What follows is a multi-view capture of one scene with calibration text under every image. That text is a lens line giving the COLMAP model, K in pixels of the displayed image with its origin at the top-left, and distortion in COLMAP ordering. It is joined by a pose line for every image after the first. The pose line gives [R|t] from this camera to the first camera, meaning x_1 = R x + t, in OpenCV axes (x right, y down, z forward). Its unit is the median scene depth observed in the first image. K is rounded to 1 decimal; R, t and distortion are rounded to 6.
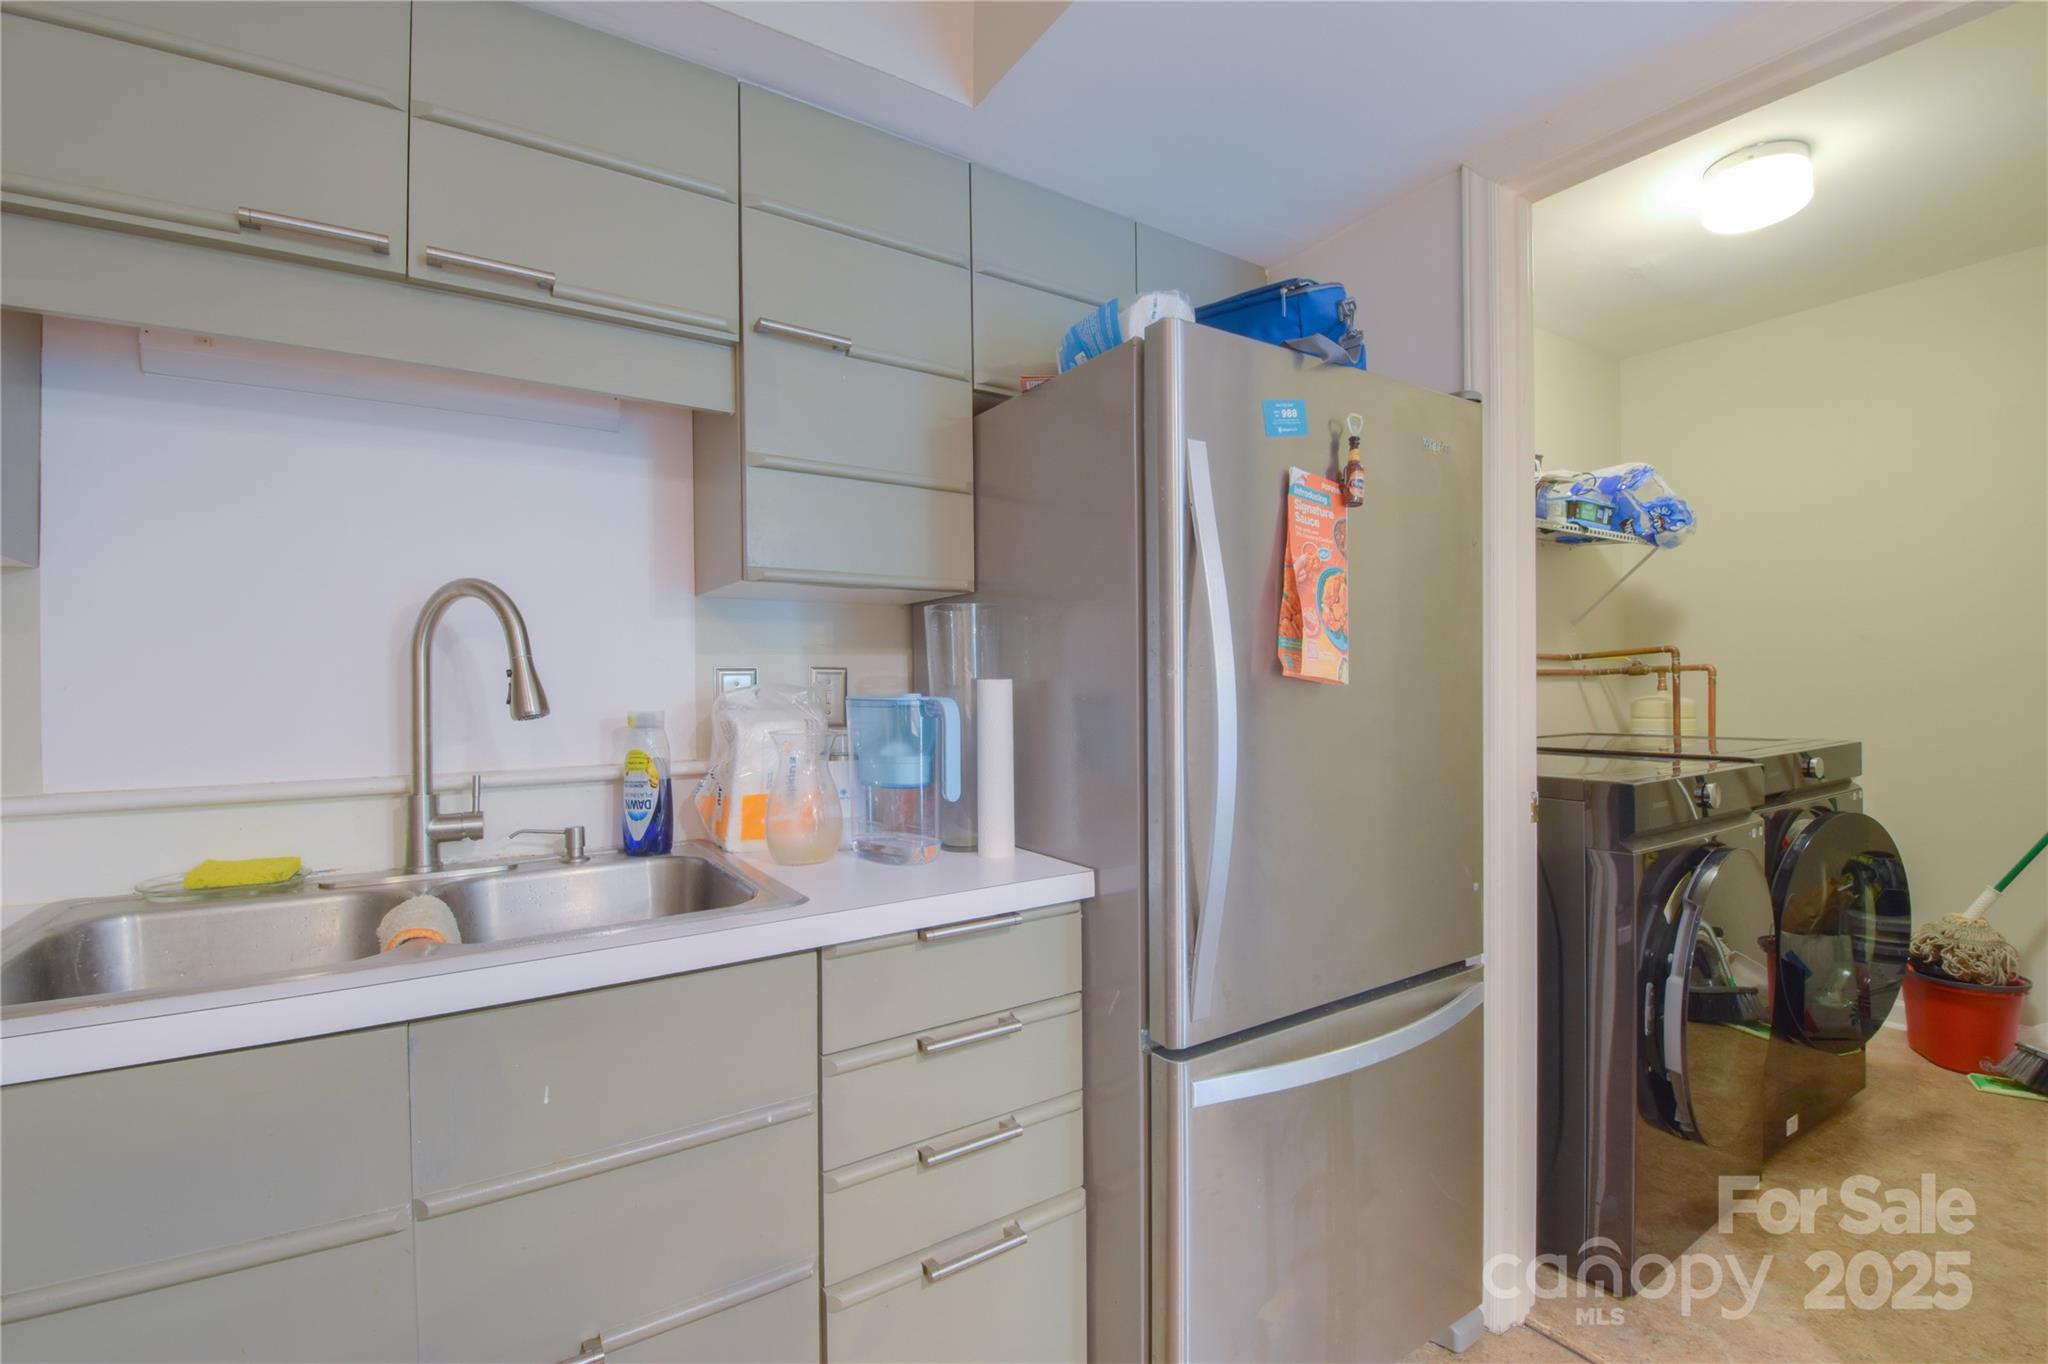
lens RADIAL K [[899.3, 0, 1024.0], [0, 899.3, 682.0], [0, 0, 1]] dist [0.000847, -0.013880]
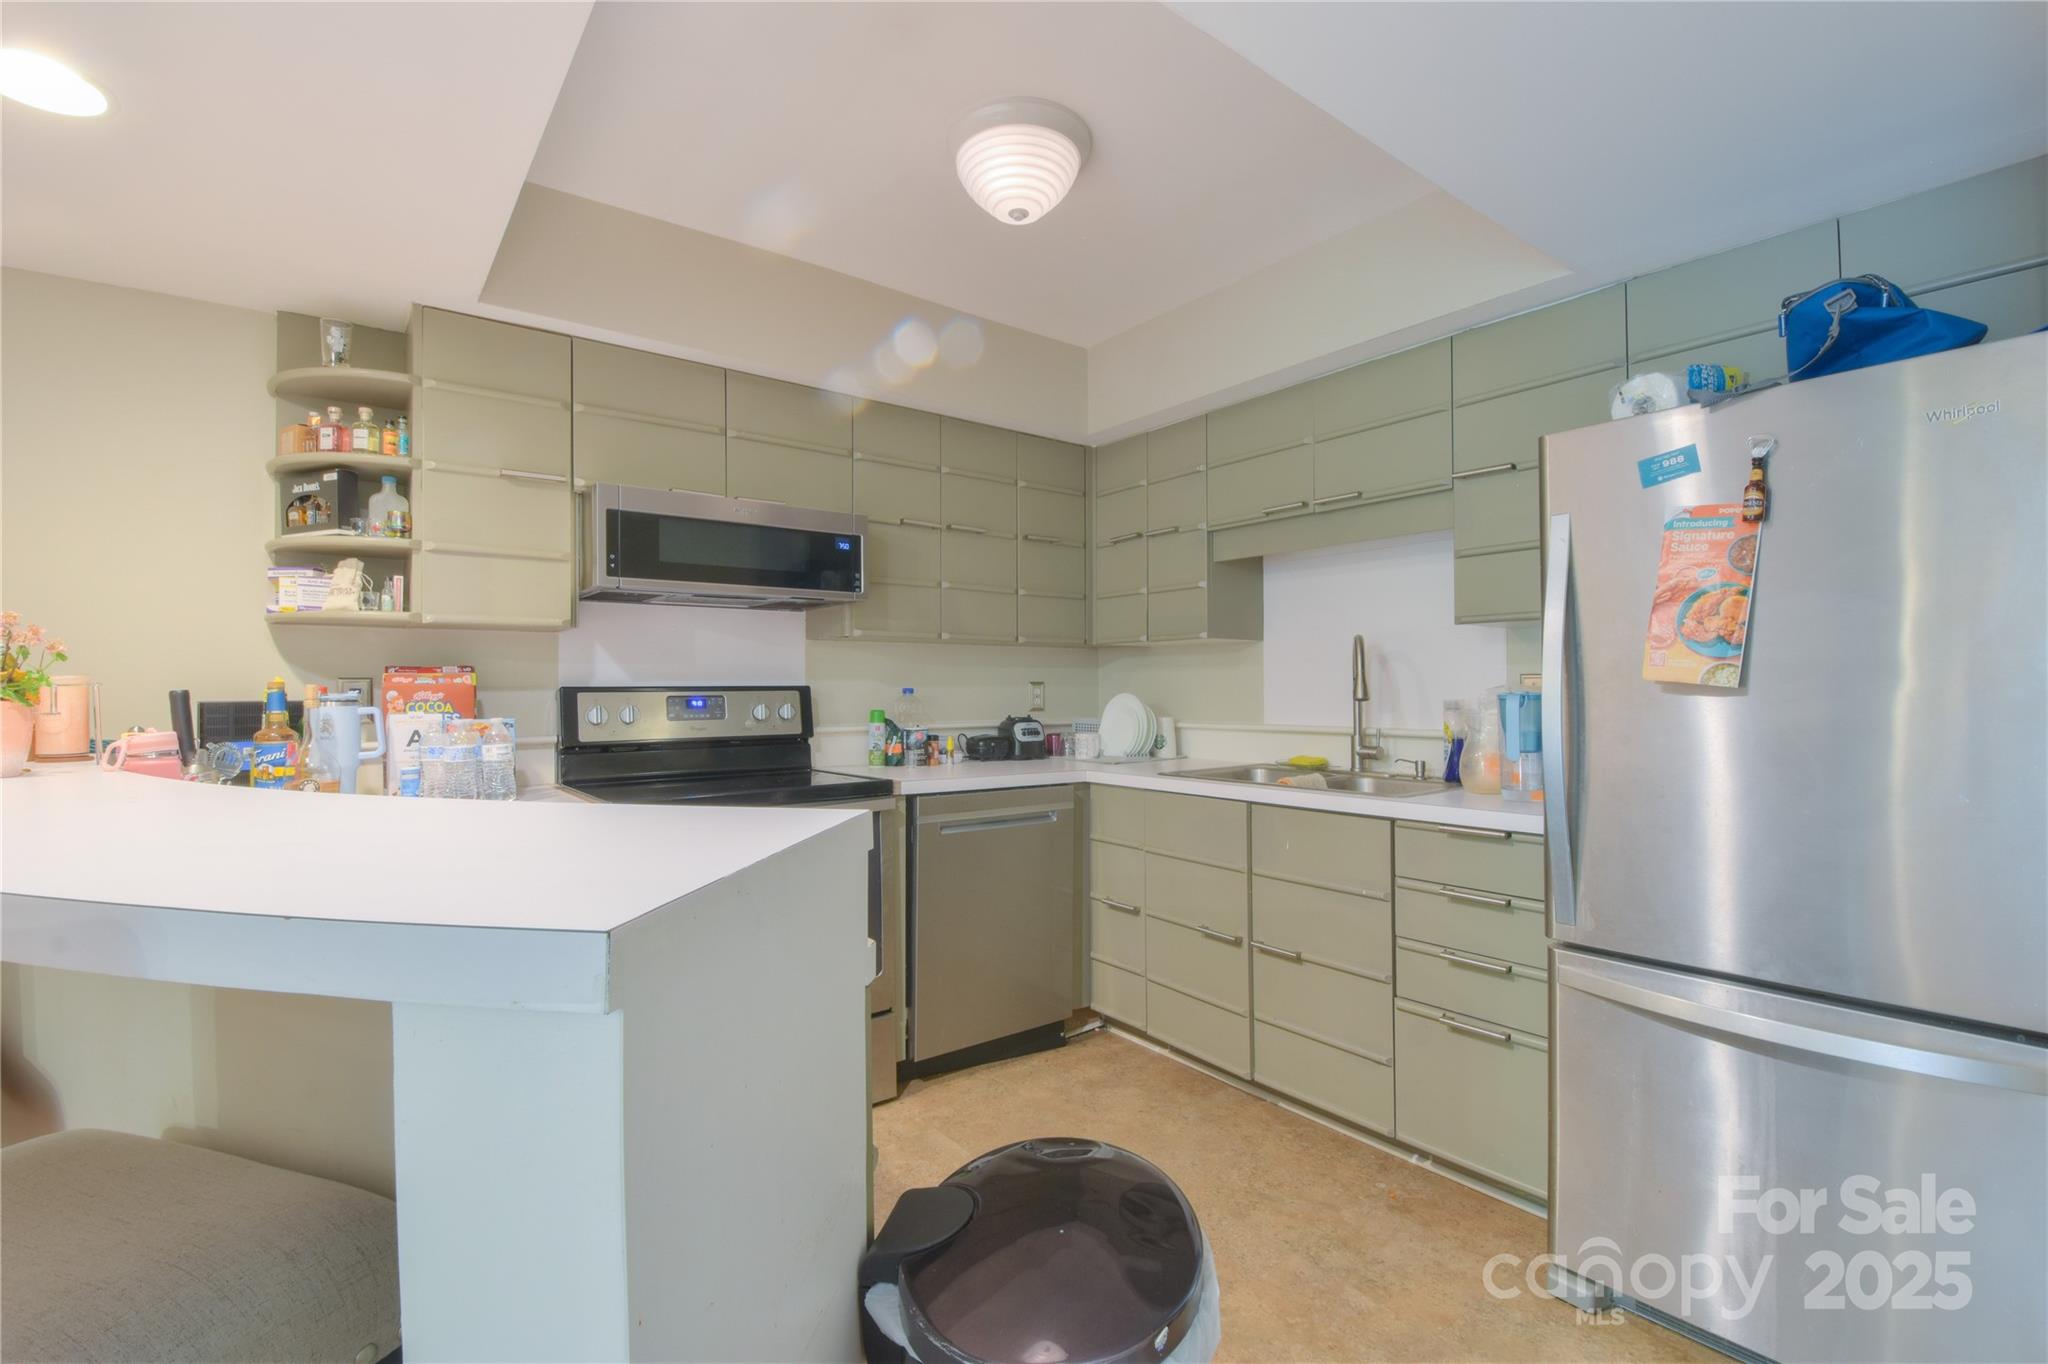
lens RADIAL K [[899.3, 0, 1024.0], [0, 899.3, 682.0], [0, 0, 1]] dist [0.000847, -0.013880]
pose [[0.073525, 0.001263, -0.997293, 1.405896], [-0.001662, 0.999998, 0.001144, -0.003734], [0.997292, 0.001574, 0.073527, 0.046609]]
